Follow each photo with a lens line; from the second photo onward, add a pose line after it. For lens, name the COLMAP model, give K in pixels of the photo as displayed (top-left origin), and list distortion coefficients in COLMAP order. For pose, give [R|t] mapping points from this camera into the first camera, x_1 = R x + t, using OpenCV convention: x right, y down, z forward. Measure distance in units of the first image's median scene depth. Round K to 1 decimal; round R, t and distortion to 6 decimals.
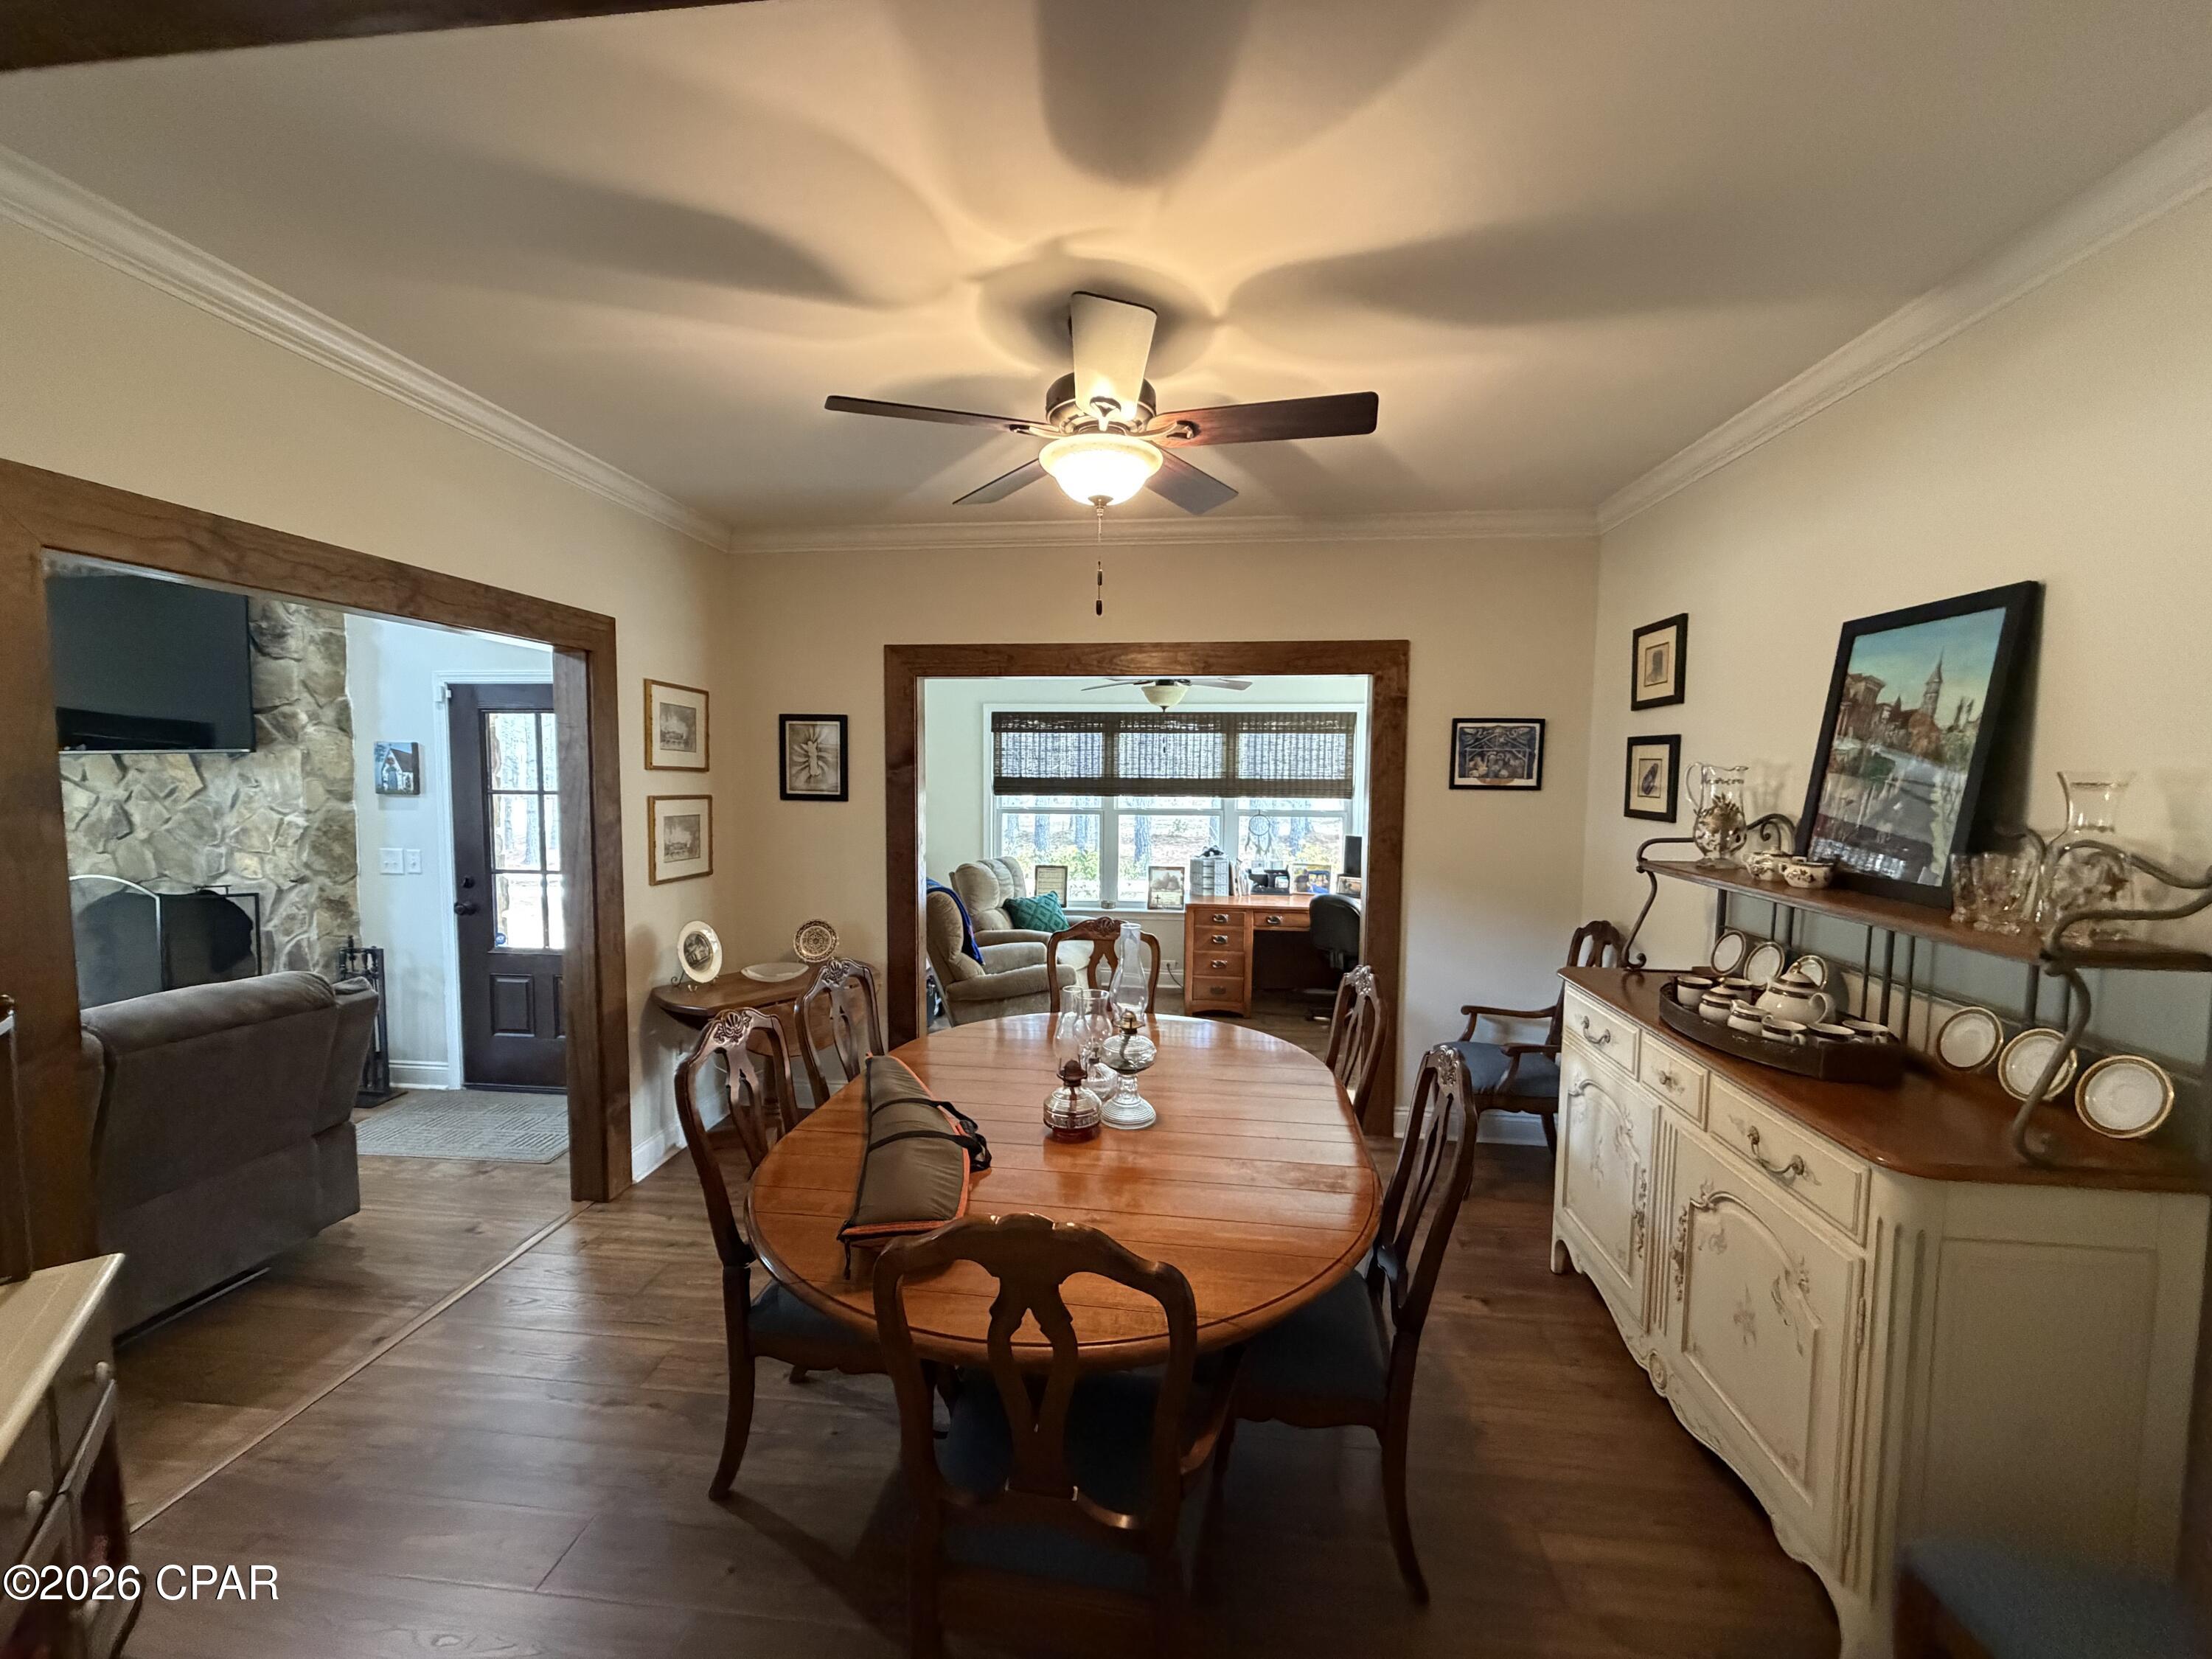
lens RADIAL K [[877.9, 0, 1106.0], [0, 877.9, 829.5], [0, 0, 1]] dist [0.001889, 0.000285]
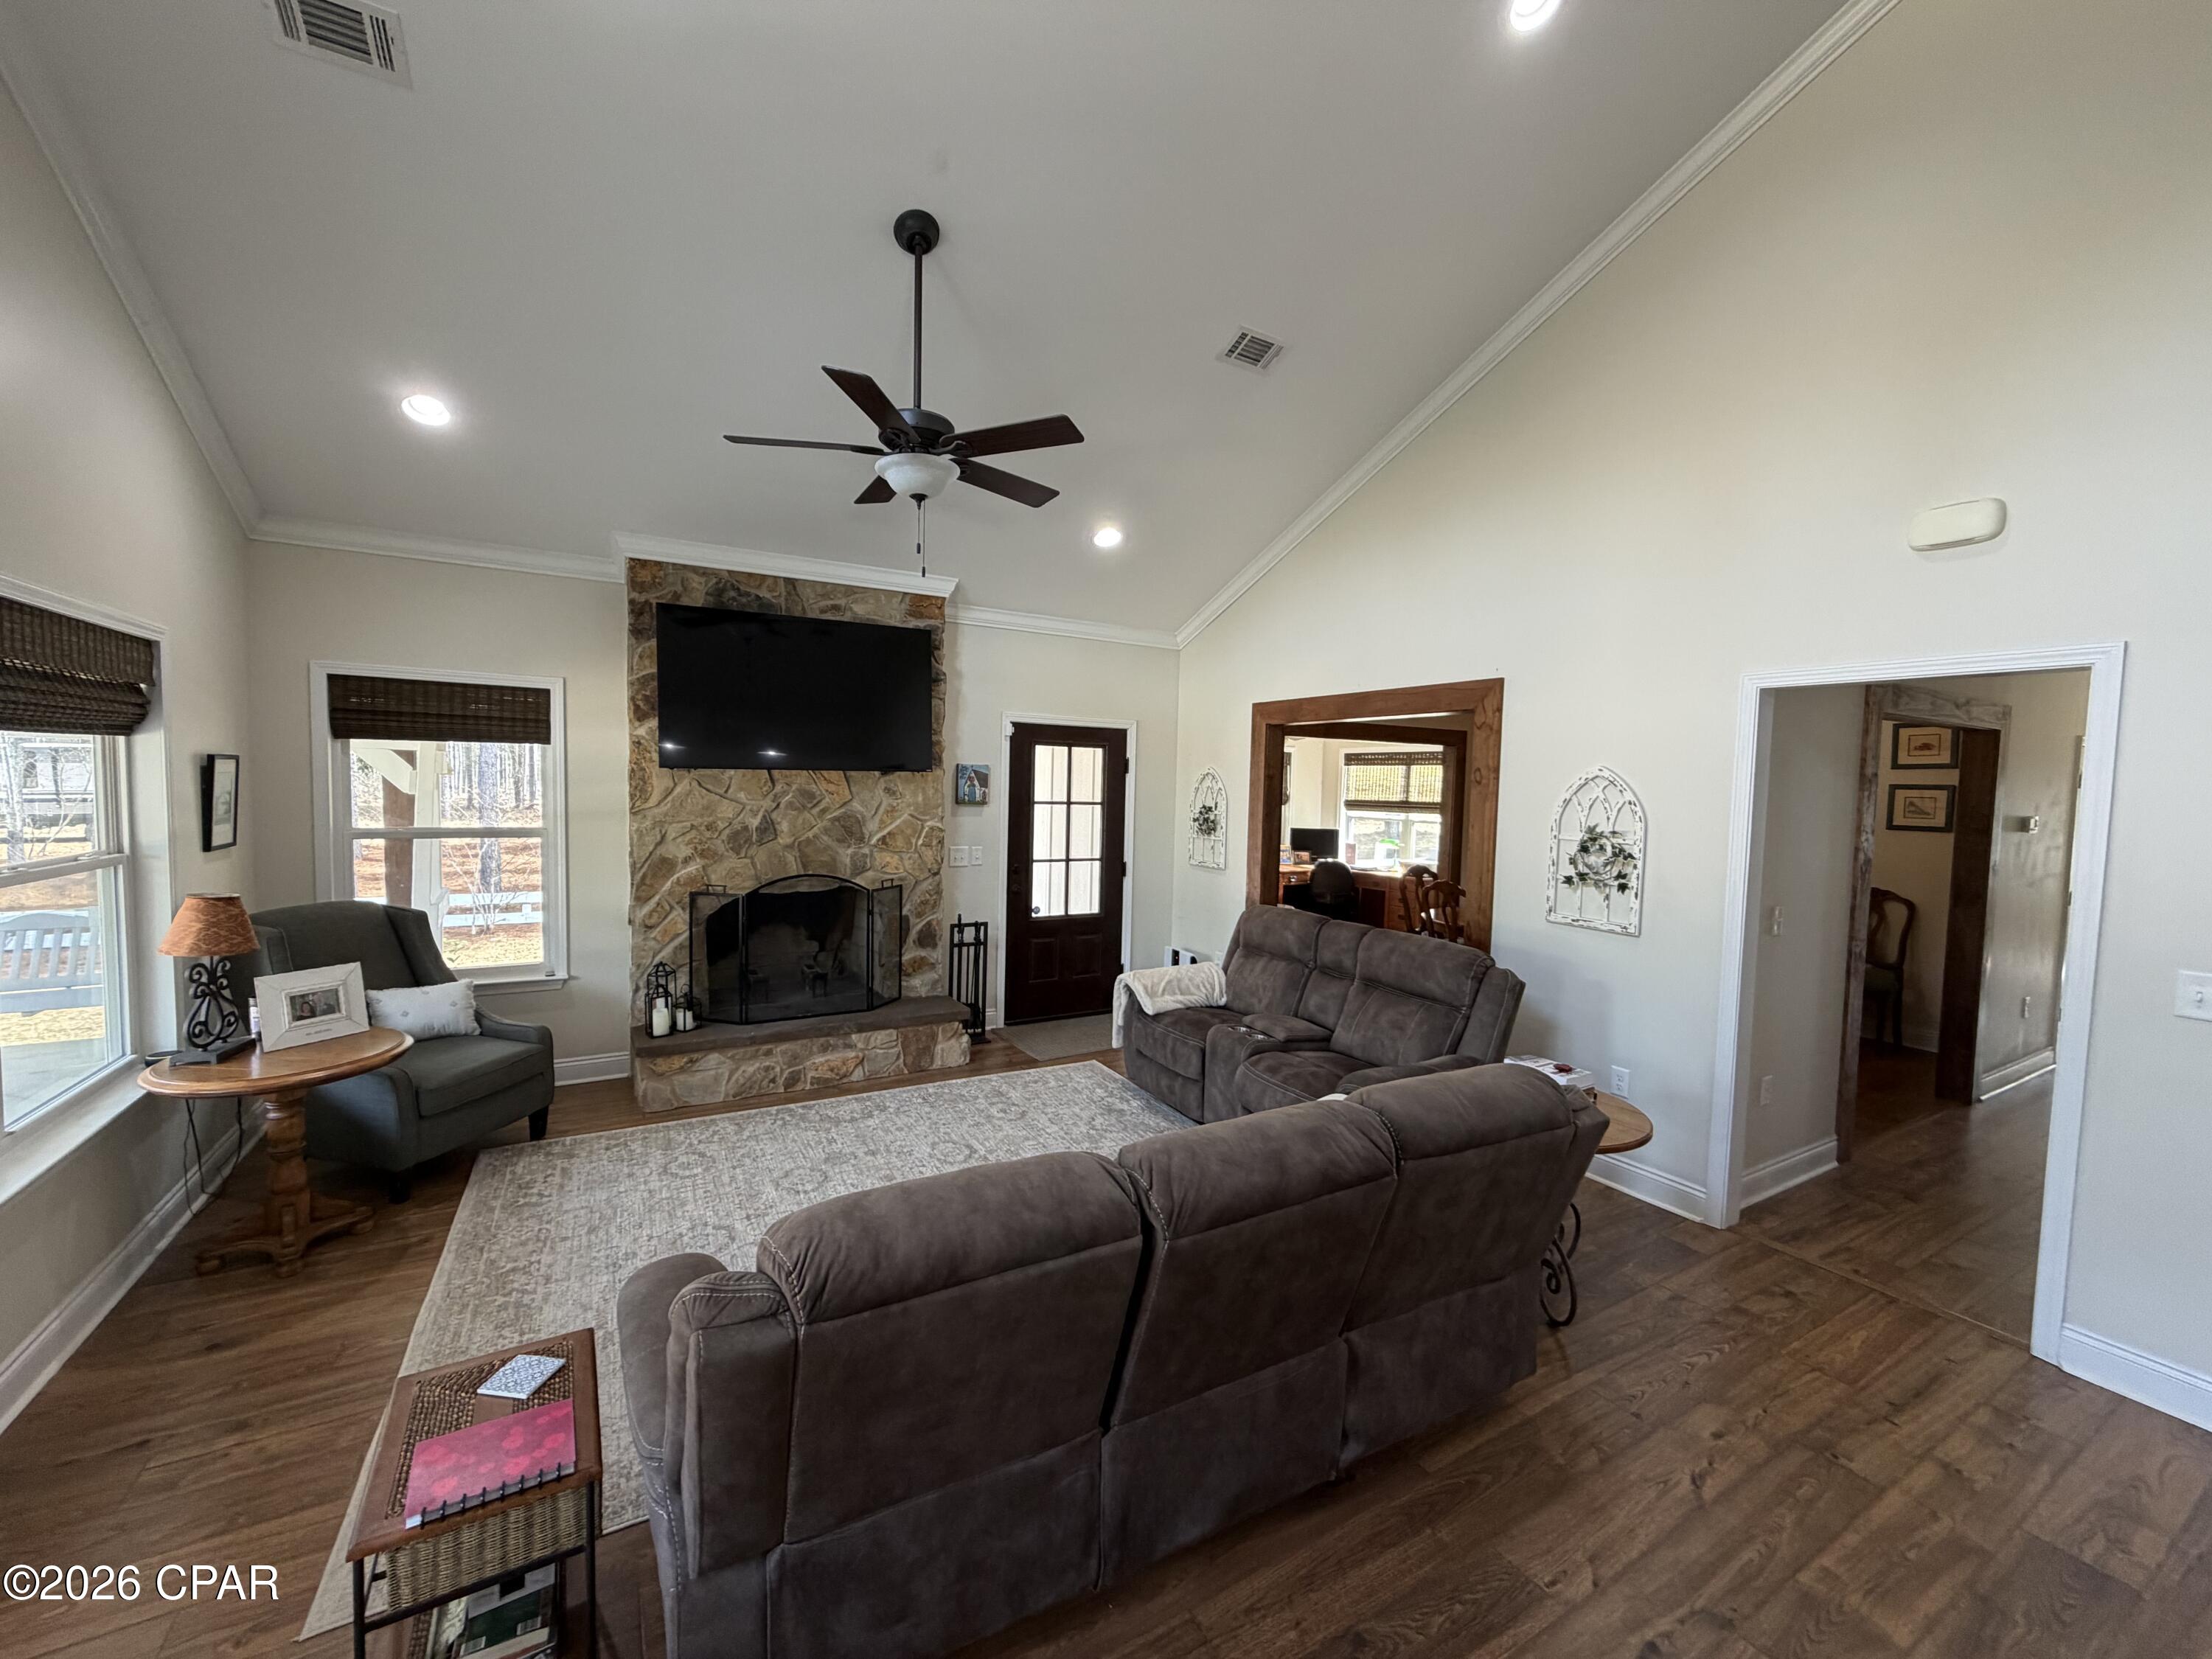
lens RADIAL K [[877.9, 0, 1106.0], [0, 877.9, 829.5], [0, 0, 1]] dist [0.001889, 0.000285]
pose [[0.809084, -0.021089, 0.587314, -1.432410], [0.025006, 0.999686, 0.001448, 0.000339], [-0.587161, 0.013515, 0.809358, -0.169376]]
